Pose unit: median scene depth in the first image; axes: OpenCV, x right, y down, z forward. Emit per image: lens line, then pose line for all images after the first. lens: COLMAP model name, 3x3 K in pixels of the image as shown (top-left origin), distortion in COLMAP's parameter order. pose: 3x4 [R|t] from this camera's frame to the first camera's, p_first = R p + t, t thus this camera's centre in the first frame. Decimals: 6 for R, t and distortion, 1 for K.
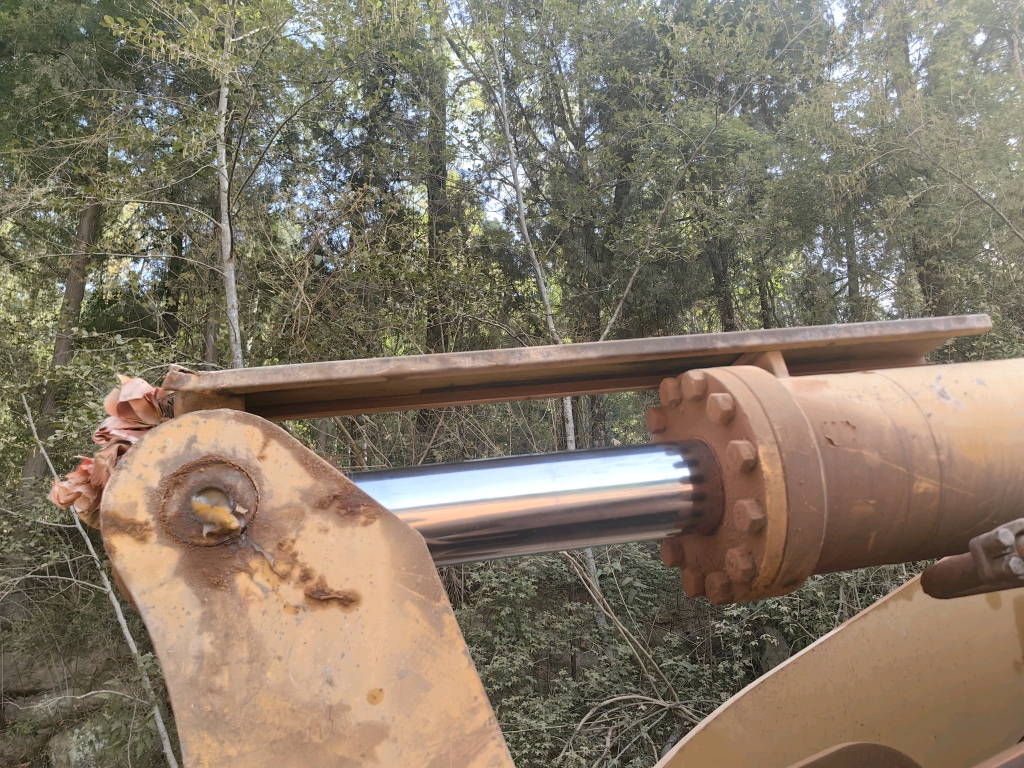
lens RADIAL K [[826.0, 0, 507.9], [0, 826.0, 390.0], [0, 0, 1]] dist [0.023746, -0.033617]
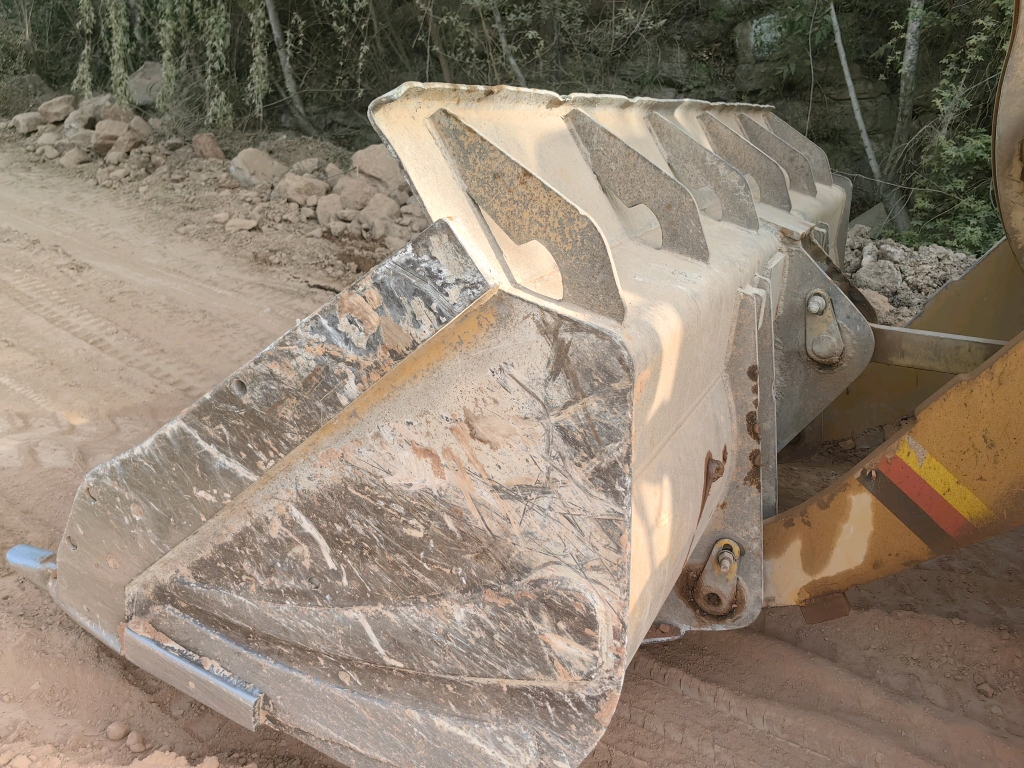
lens RADIAL K [[826.0, 0, 515.7], [0, 826.0, 396.8], [0, 0, 1]] dist [0.023746, -0.033617]
pose [[0.790328, 0.329170, -0.516748, 0.138877], [0.135126, 0.729002, 0.671042, -0.494188], [0.597597, -0.600169, 0.531671, -1.775166]]
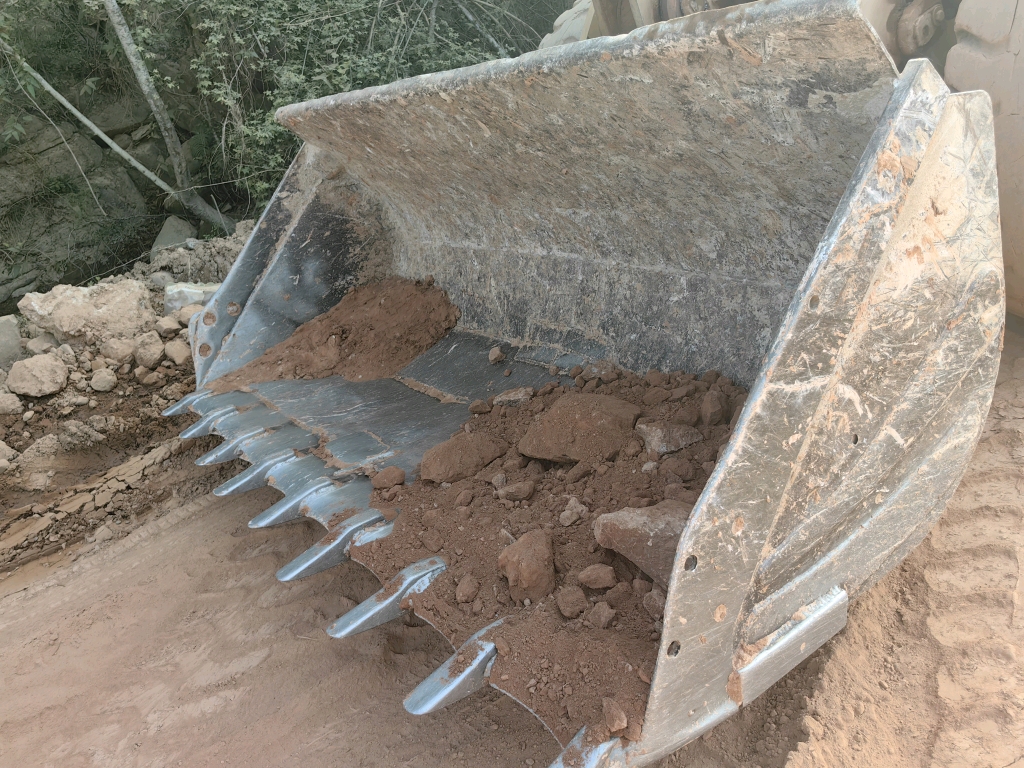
lens RADIAL K [[826.0, 0, 509.4], [0, 826.0, 380.5], [0, 0, 1]] dist [0.023746, -0.033617]
pose [[0.891290, -0.319571, 0.321678, -2.289346], [0.005547, 0.717057, 0.696992, -0.591360], [-0.453400, -0.619438, 0.640879, -2.147714]]
